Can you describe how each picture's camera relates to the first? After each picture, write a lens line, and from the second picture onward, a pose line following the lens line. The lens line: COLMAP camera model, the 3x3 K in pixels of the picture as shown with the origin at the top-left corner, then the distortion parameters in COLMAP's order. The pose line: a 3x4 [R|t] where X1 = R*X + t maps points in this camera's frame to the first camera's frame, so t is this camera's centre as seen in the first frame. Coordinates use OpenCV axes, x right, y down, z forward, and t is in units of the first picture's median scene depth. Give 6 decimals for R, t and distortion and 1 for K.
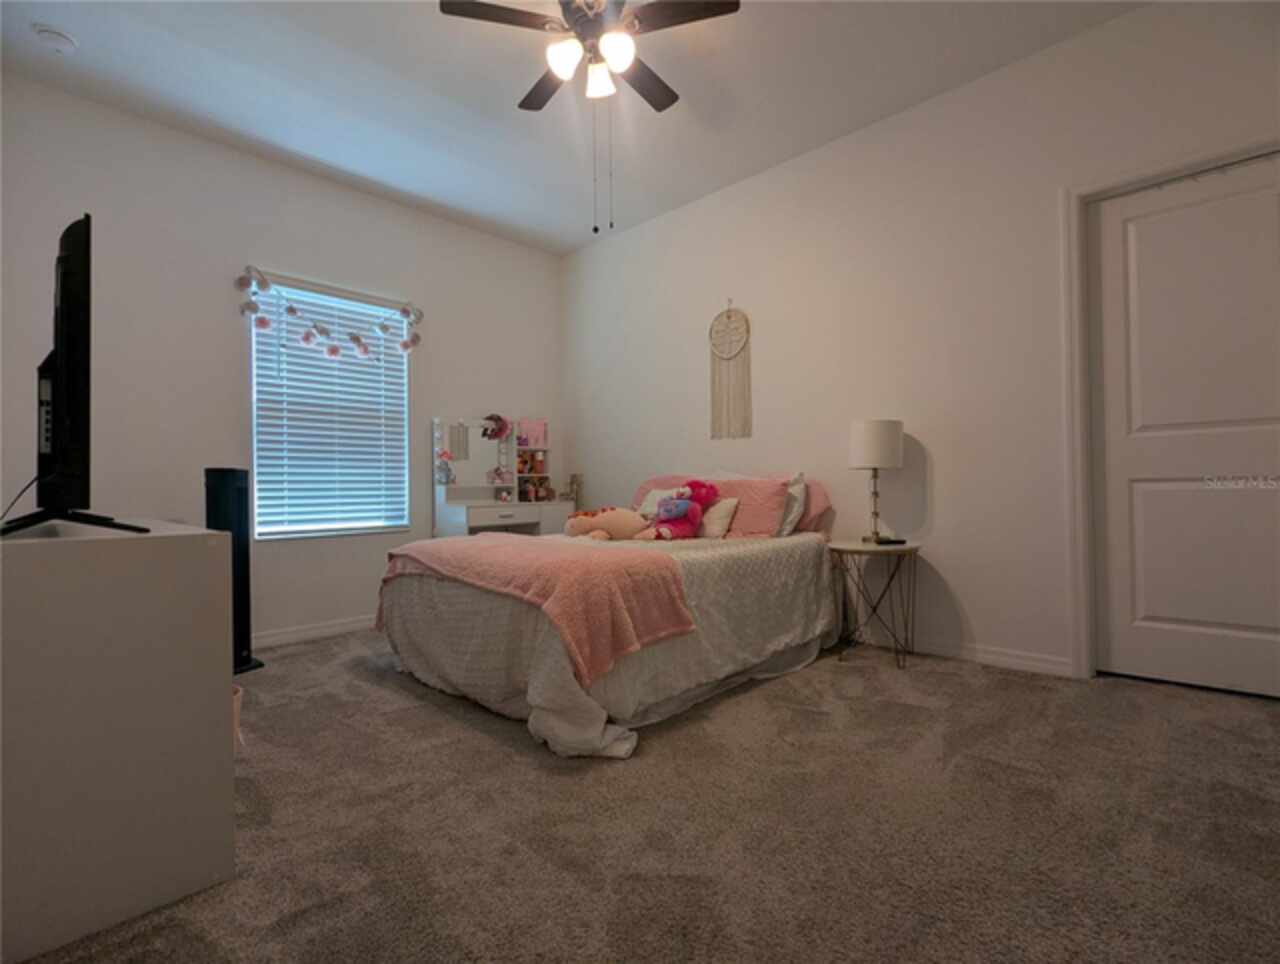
lens RADIAL K [[606.8, 0, 640.0], [0, 606.8, 482.0], [0, 0, 1]] dist [0.000526, 0.000604]
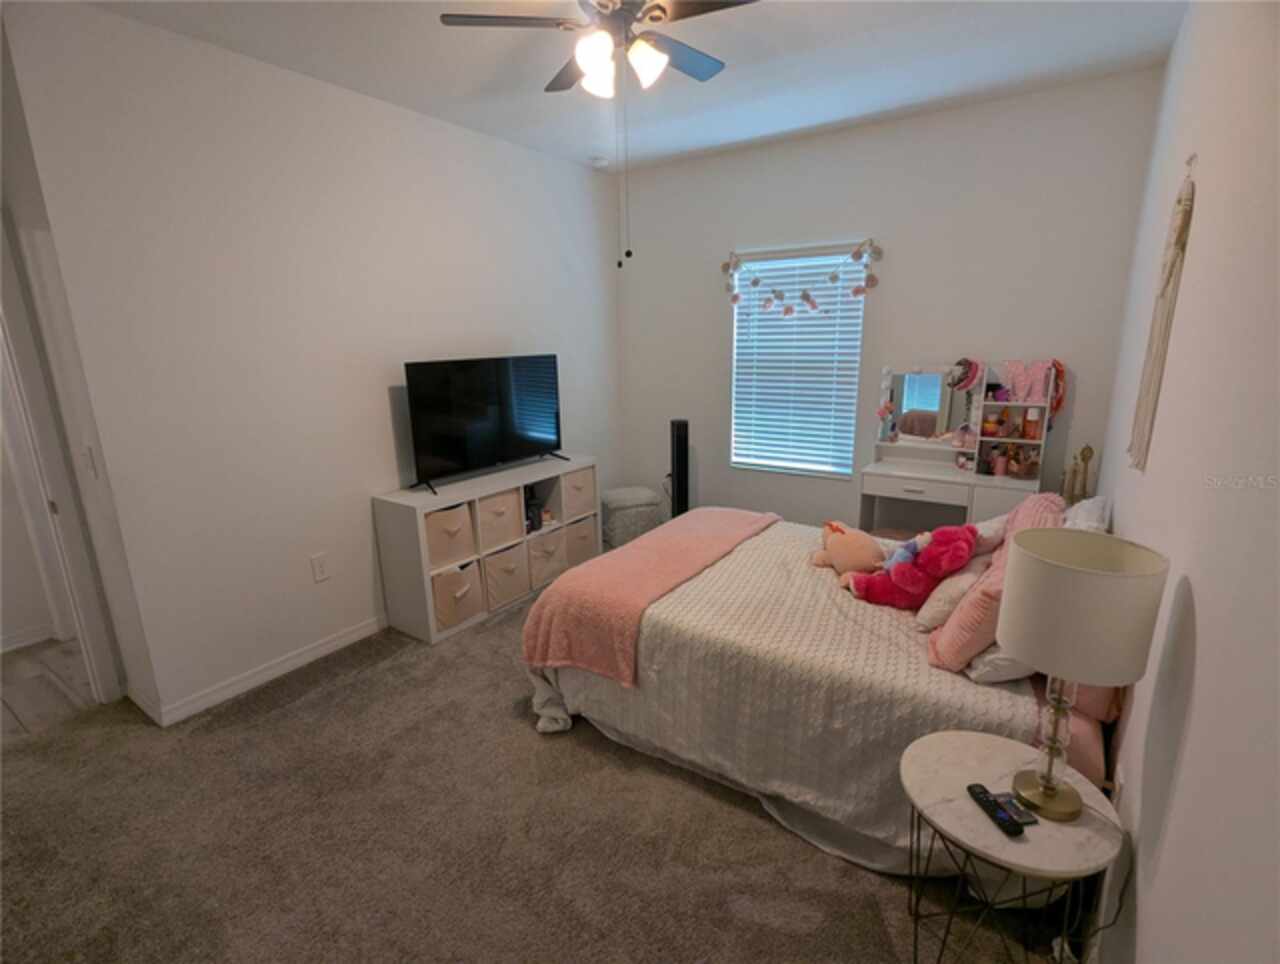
lens RADIAL K [[606.8, 0, 640.0], [0, 606.8, 482.0], [0, 0, 1]] dist [0.000526, 0.000604]
pose [[0.167897, 0.247823, -0.954146, 0.619256], [0.028818, 0.966238, 0.256035, -0.218051], [0.985383, -0.070485, 0.155087, 0.571806]]
